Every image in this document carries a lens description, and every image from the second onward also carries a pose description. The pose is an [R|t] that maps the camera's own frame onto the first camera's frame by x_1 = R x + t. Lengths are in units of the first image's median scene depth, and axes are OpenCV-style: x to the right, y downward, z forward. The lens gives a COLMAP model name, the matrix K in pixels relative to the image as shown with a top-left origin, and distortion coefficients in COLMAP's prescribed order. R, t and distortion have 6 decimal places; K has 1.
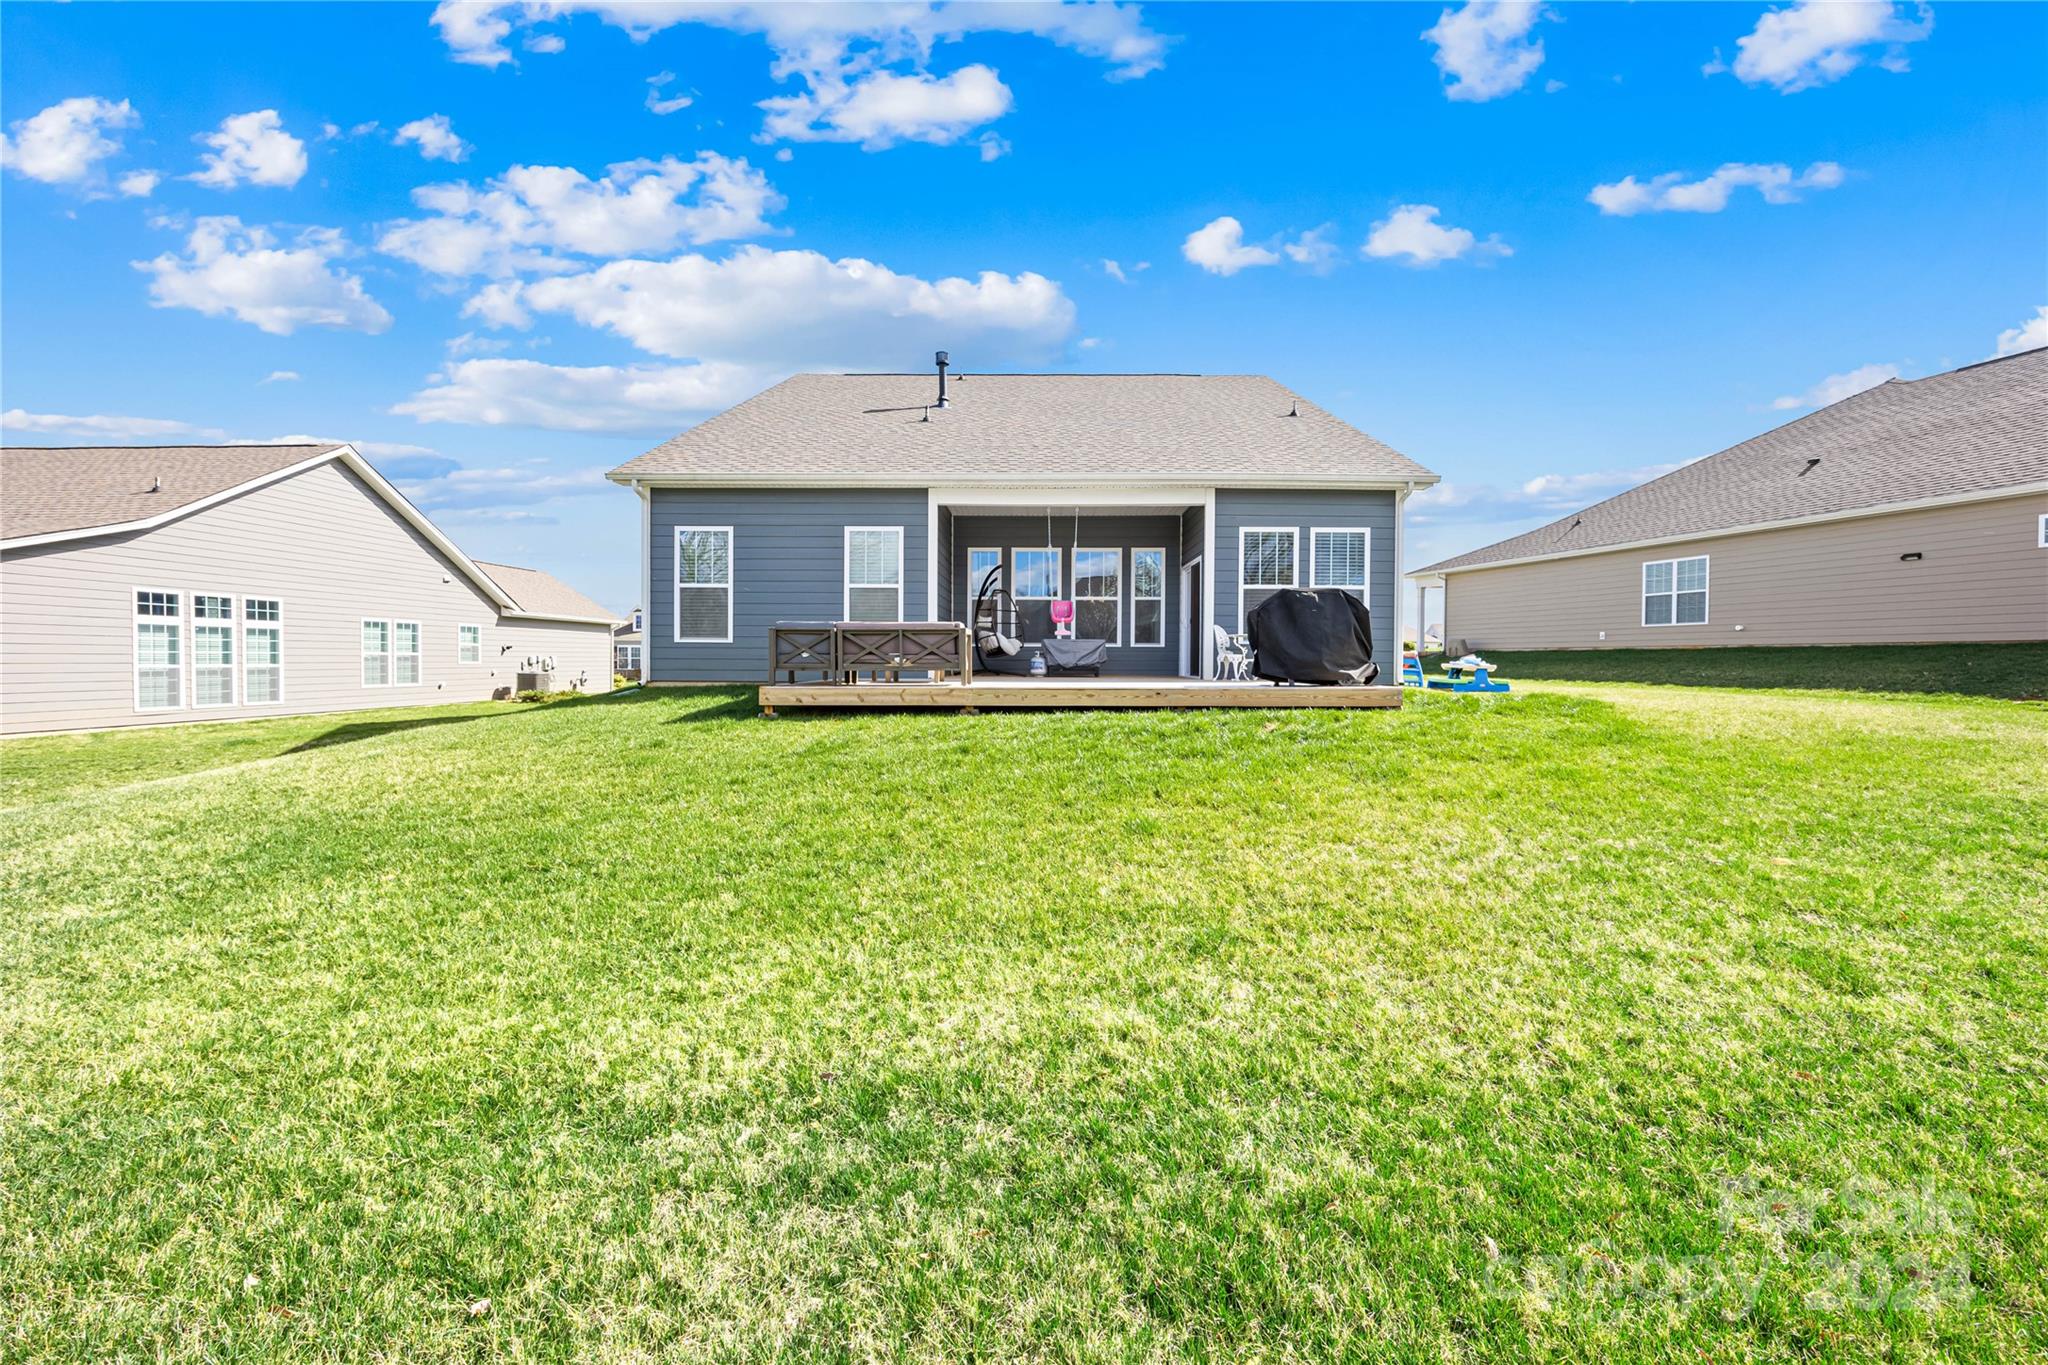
lens RADIAL K [[822.0, 0, 1024.0], [0, 822.0, 682.5], [0, 0, 1]] dist [-0.002050, 0.000066]
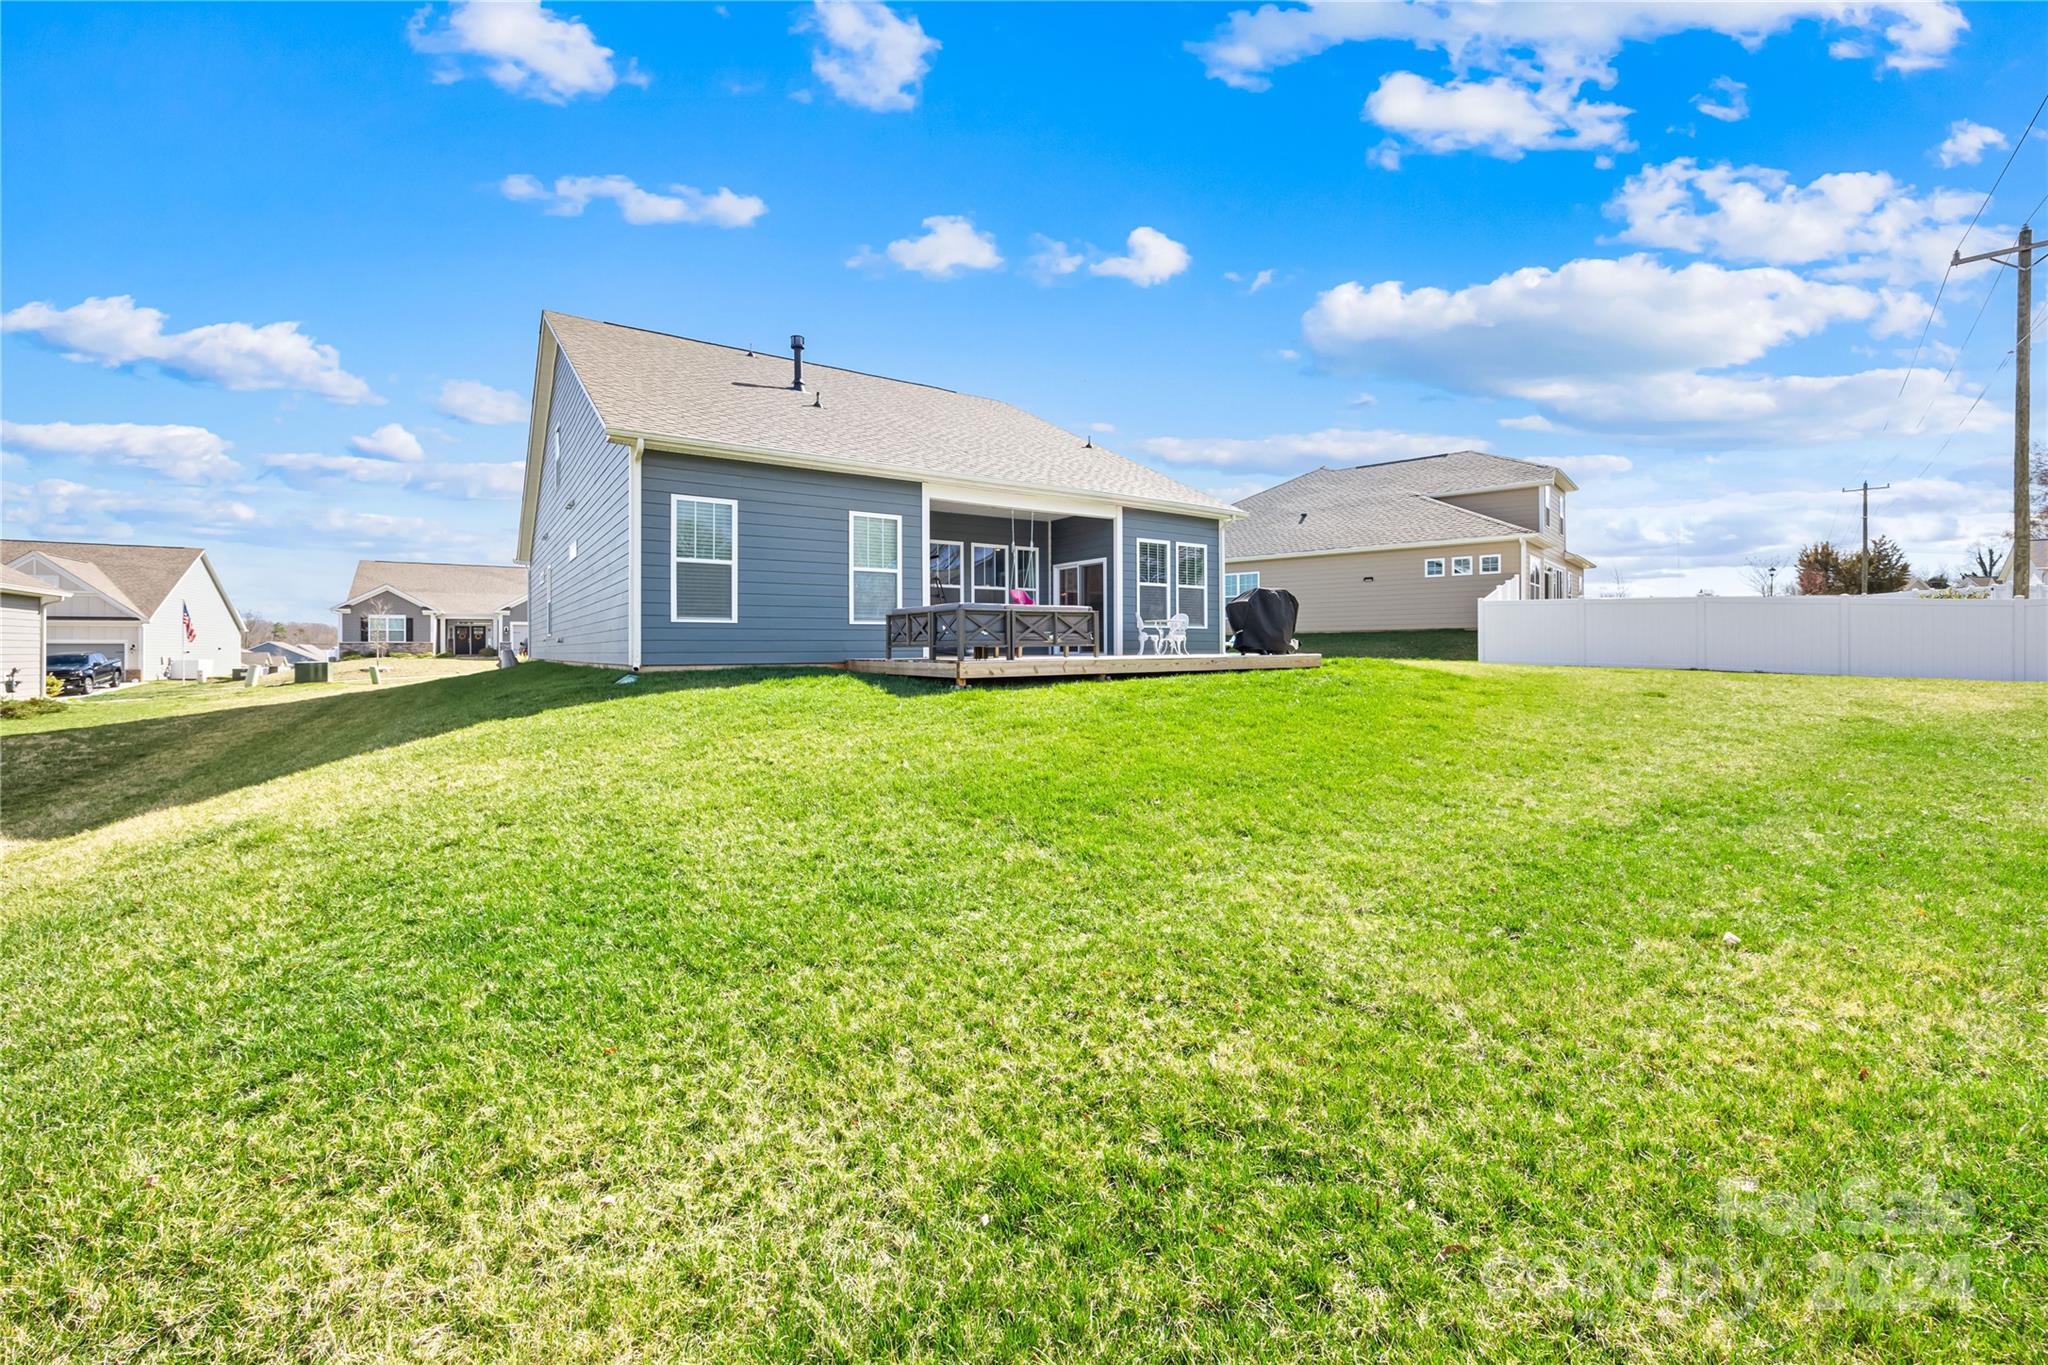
lens RADIAL K [[822.0, 0, 1024.0], [0, 822.0, 682.5], [0, 0, 1]] dist [-0.002050, 0.000066]
pose [[0.815133, -0.033499, 0.578305, -0.639387], [0.026875, 0.999438, 0.020012, 0.009639], [-0.578650, -0.000771, 0.815575, 0.035326]]
